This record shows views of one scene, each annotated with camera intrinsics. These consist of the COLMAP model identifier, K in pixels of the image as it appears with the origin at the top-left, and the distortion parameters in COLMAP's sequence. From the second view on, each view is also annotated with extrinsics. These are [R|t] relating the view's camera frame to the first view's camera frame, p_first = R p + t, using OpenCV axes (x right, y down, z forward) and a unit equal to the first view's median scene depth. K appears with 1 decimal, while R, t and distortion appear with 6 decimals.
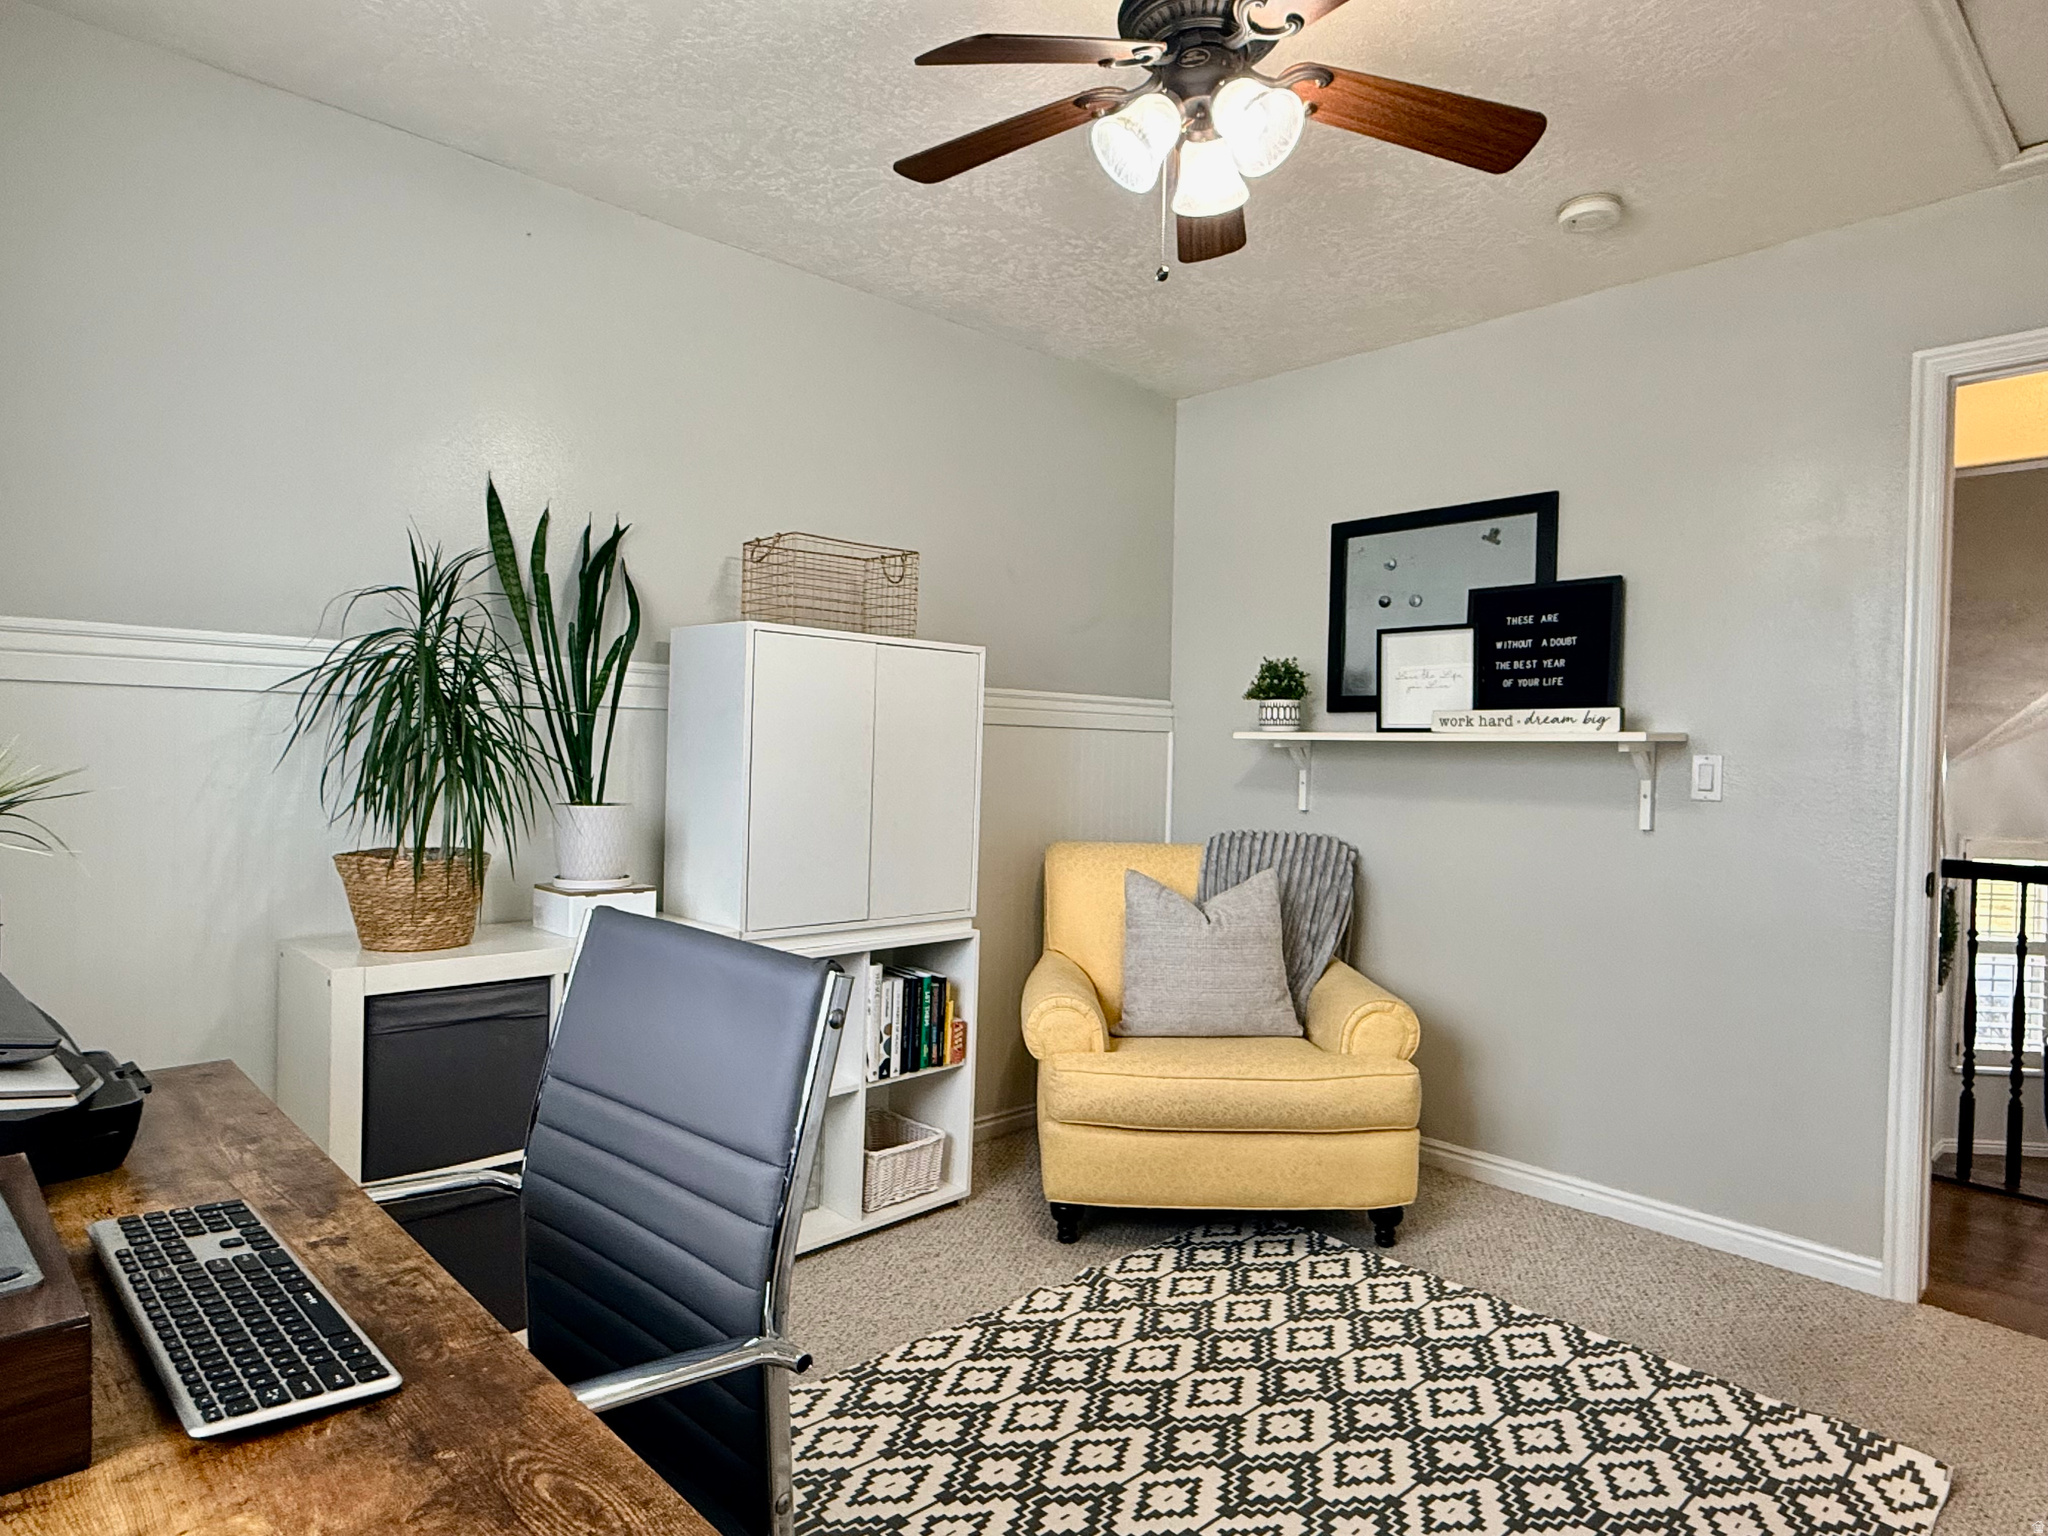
lens RADIAL K [[1177.7, 0, 1016.1], [0, 1177.7, 764.4], [0, 0, 1]] dist [0.001078, -0.000723]
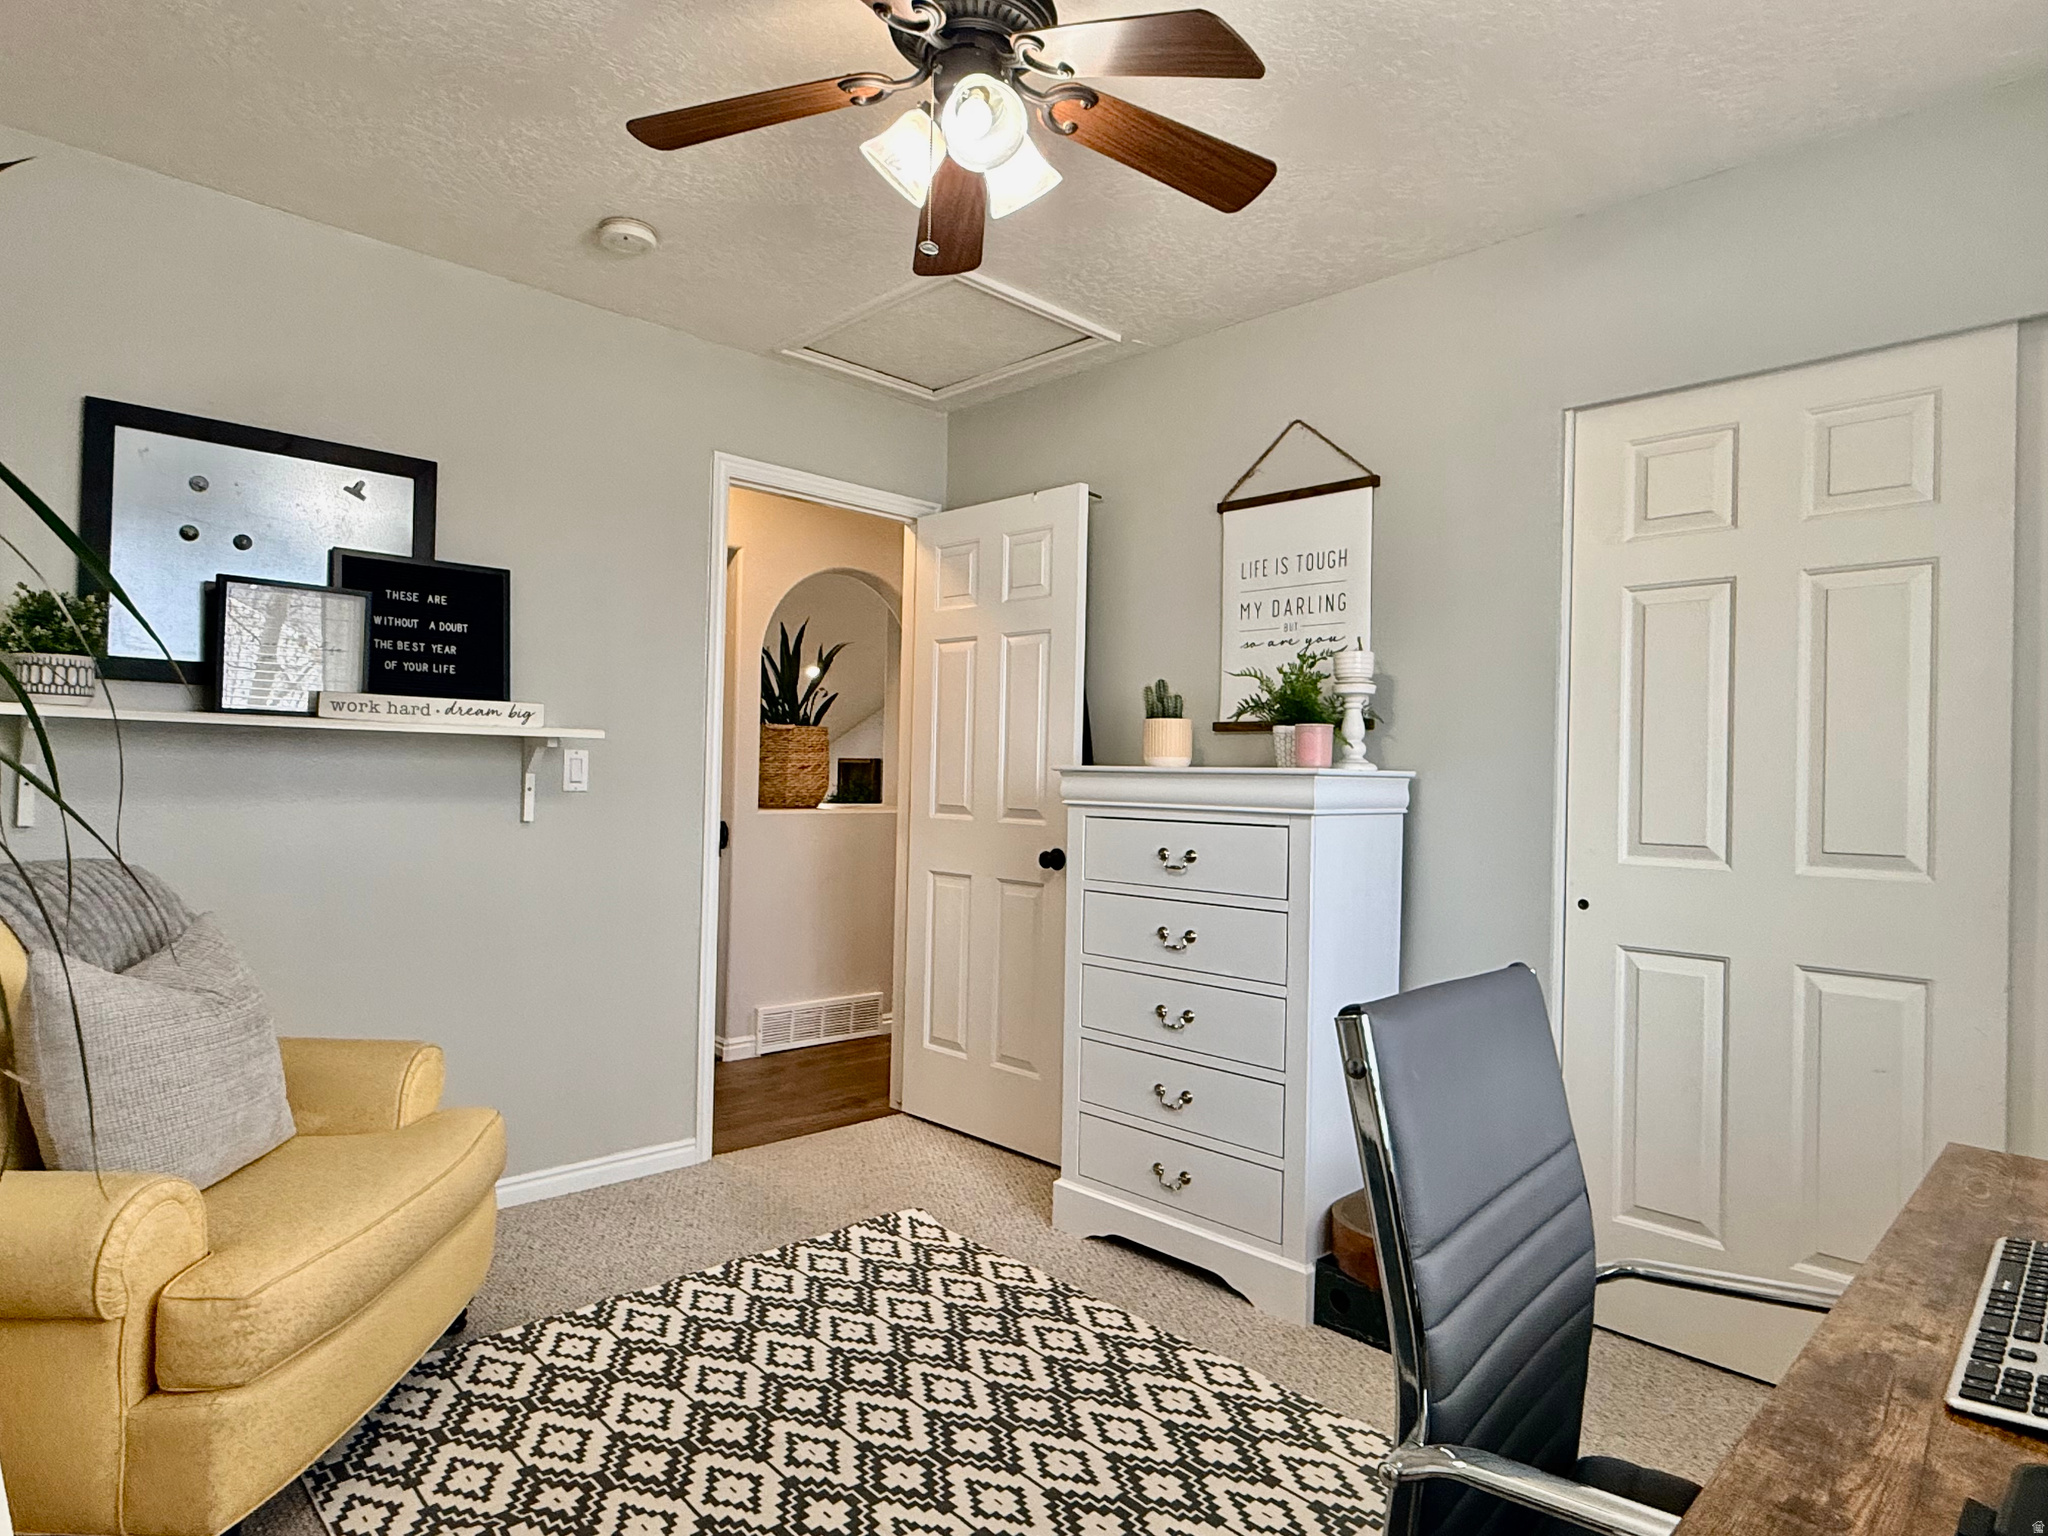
lens RADIAL K [[1177.7, 0, 1016.1], [0, 1177.7, 764.4], [0, 0, 1]] dist [0.001078, -0.000723]
pose [[-0.023586, -0.012979, 0.999638, -0.485236], [-0.016898, 0.999778, 0.012582, -0.014080], [-0.999579, -0.016595, -0.023800, 0.565845]]
